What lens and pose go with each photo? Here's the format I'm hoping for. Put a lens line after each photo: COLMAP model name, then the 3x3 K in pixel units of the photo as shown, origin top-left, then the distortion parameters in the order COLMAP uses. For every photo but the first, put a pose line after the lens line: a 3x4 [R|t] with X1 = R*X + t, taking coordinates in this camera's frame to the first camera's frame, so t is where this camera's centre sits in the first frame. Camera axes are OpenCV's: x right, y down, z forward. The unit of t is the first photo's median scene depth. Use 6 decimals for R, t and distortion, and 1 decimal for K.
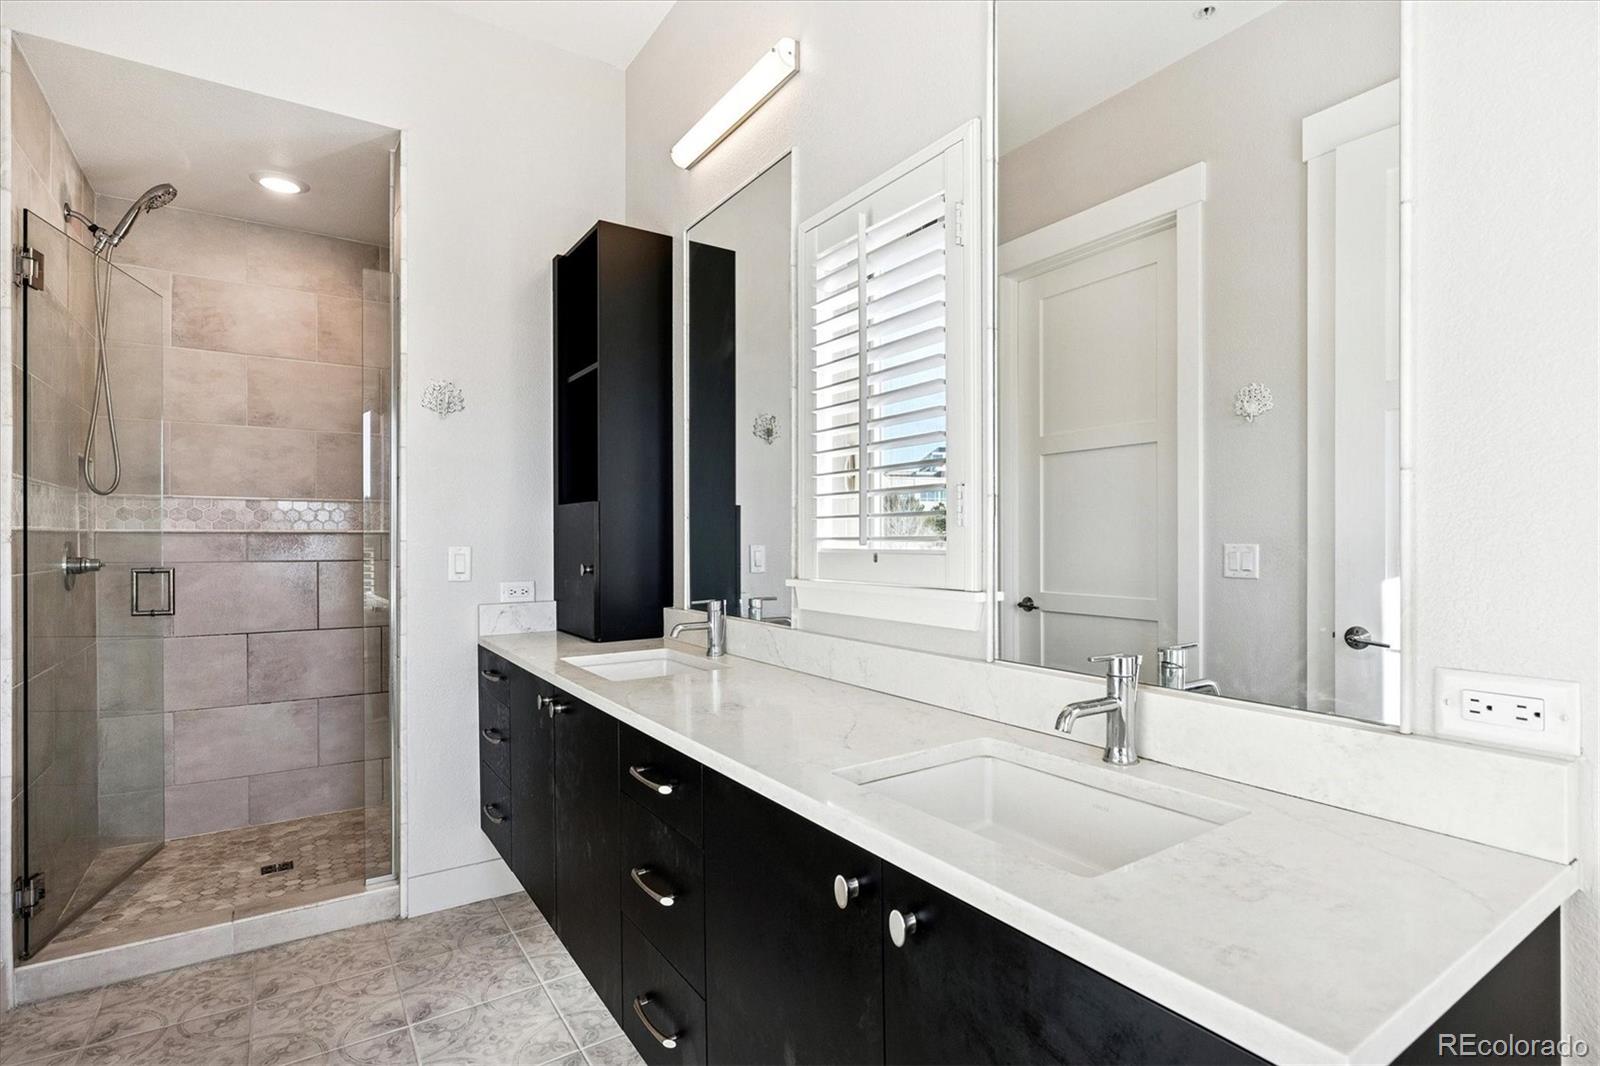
lens RADIAL K [[780.1, 0, 802.9], [0, 780.1, 531.7], [0, 0, 1]] dist [0.000994, 0.000767]
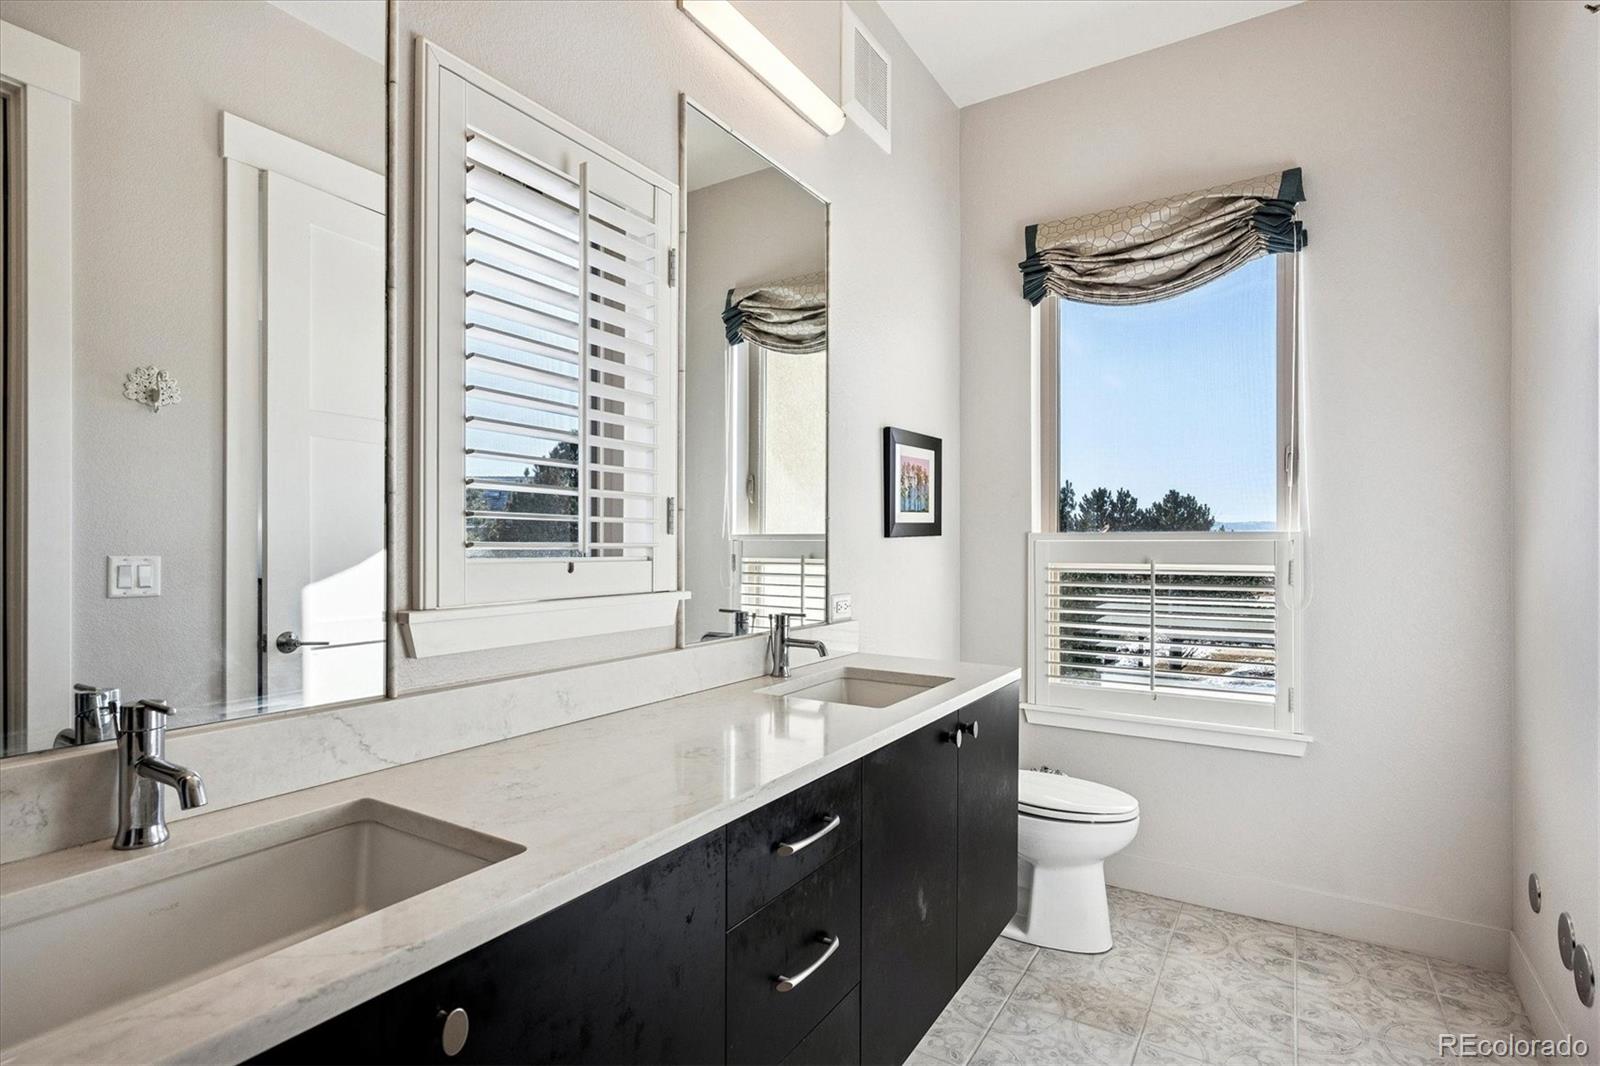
lens RADIAL K [[777.9, 0, 807.6], [0, 777.9, 546.4], [0, 0, 1]] dist [-0.000503, -0.000702]
pose [[-0.409391, 0.001562, 0.912358, -0.557802], [-0.000364, 0.999998, -0.001875, 0.008985], [-0.912359, -0.001099, -0.409390, 0.803835]]
